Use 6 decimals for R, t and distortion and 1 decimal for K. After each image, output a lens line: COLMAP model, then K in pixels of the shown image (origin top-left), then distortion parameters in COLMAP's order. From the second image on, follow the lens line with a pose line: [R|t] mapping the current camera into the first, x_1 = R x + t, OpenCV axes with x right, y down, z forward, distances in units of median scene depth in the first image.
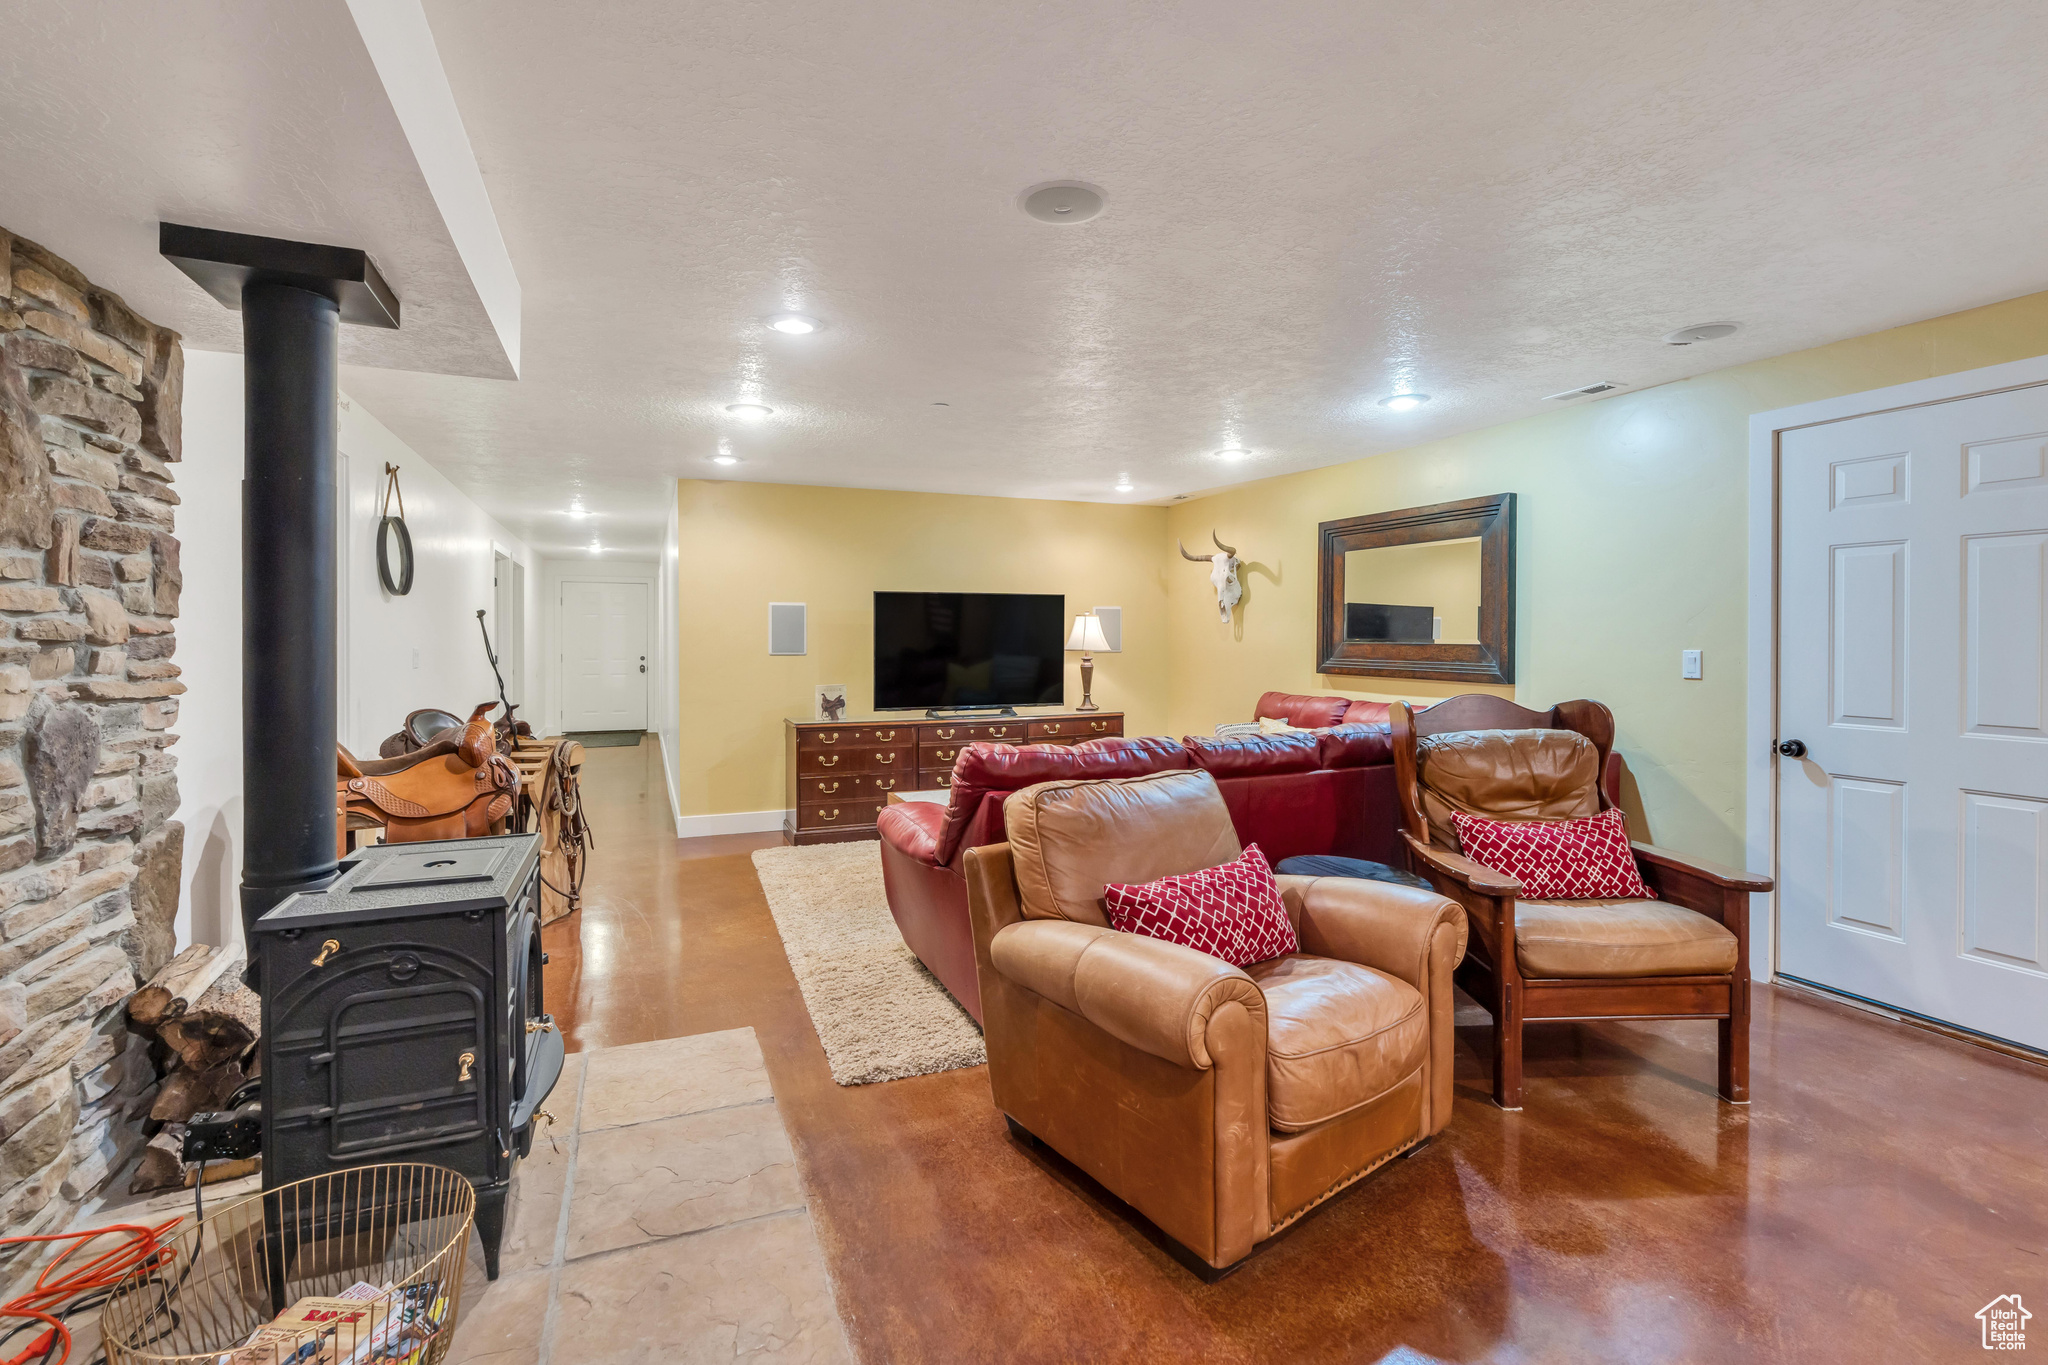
lens RADIAL K [[937.1, 0, 1027.0], [0, 937.1, 651.1], [0, 0, 1]] dist [-0.000385, 0.000002]
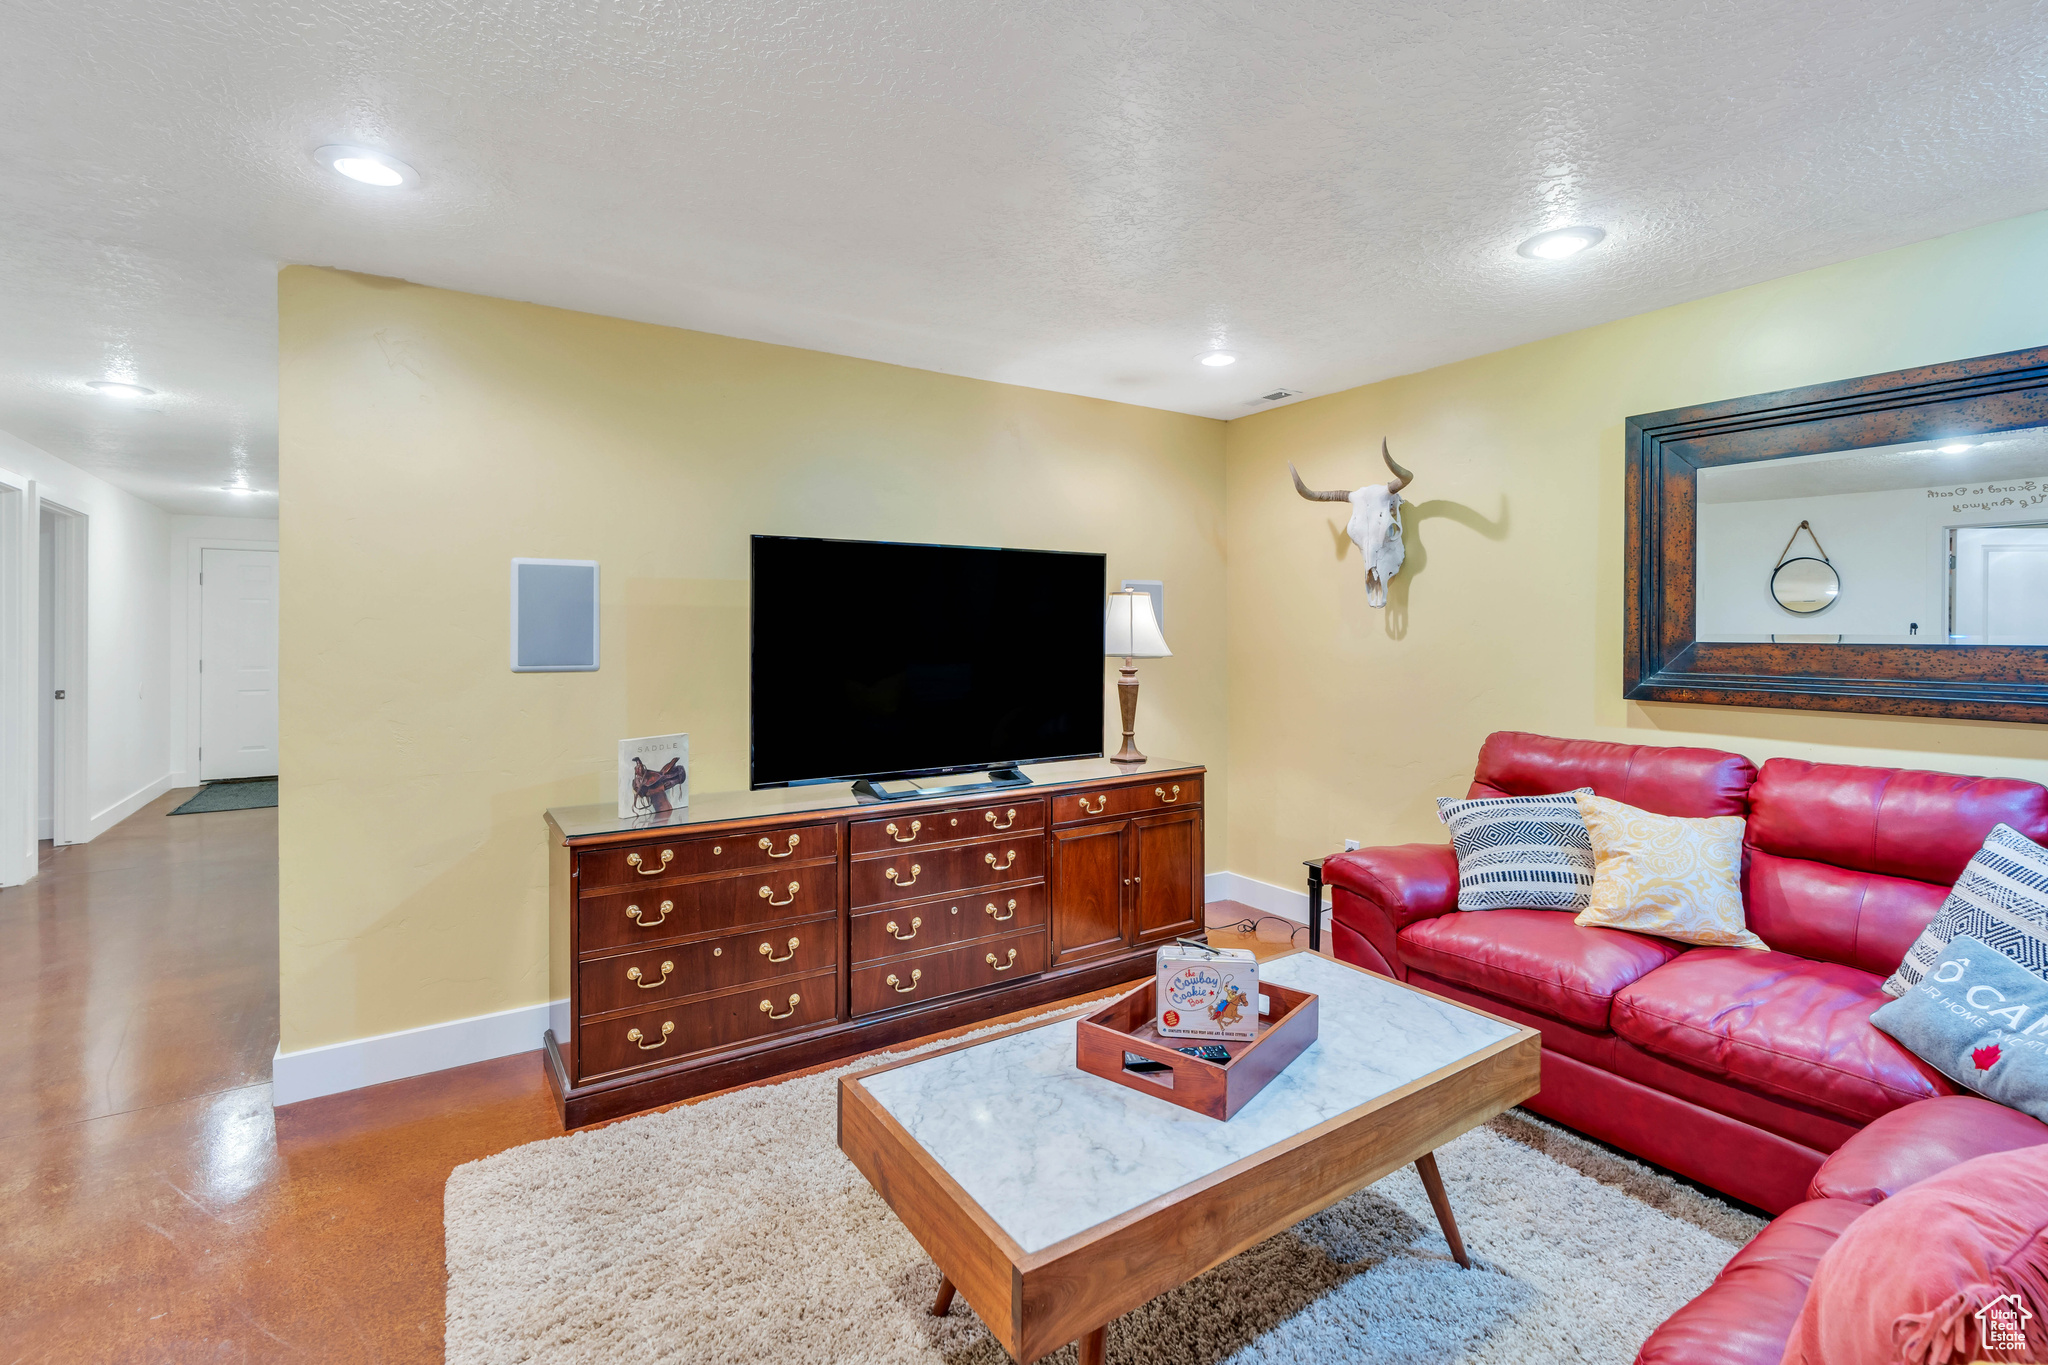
lens RADIAL K [[932.2, 0, 1028.9], [0, 932.2, 638.2], [0, 0, 1]] dist [-0.013590, -0.000054]
pose [[0.982180, -0.002607, 0.187926, -0.118545], [0.004395, 0.999949, -0.009100, -0.007291], [-0.187892, 0.009763, 0.982141, 0.537037]]
